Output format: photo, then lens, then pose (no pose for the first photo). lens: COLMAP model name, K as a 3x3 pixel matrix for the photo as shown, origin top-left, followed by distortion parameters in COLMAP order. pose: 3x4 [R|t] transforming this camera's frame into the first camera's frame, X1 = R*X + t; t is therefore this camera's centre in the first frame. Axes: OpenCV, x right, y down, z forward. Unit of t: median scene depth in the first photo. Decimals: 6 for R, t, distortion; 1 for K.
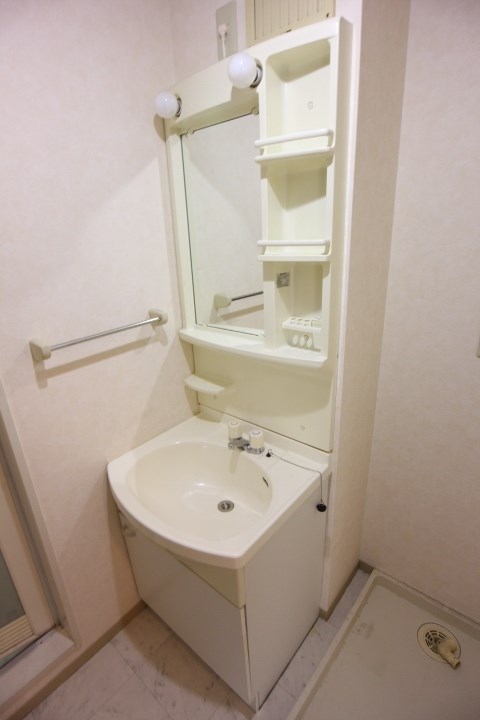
lens RADIAL K [[366.1, 0, 236.3], [0, 366.1, 362.3], [0, 0, 1]] dist [-0.044119, 0.011004]
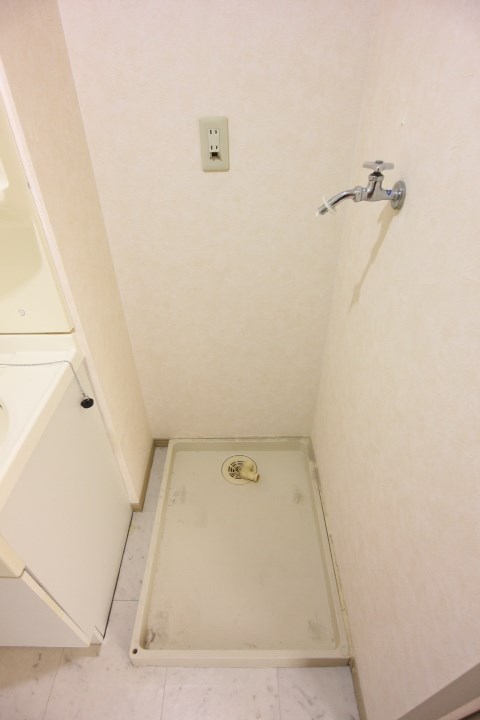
lens RADIAL K [[366.1, 0, 238.8], [0, 366.1, 360.8], [0, 0, 1]] dist [-0.044119, 0.011004]
pose [[0.753737, -0.363893, 0.547232, 0.077340], [0.208644, 0.922126, 0.325808, 0.116653], [-0.623176, -0.131397, 0.770964, 0.183714]]
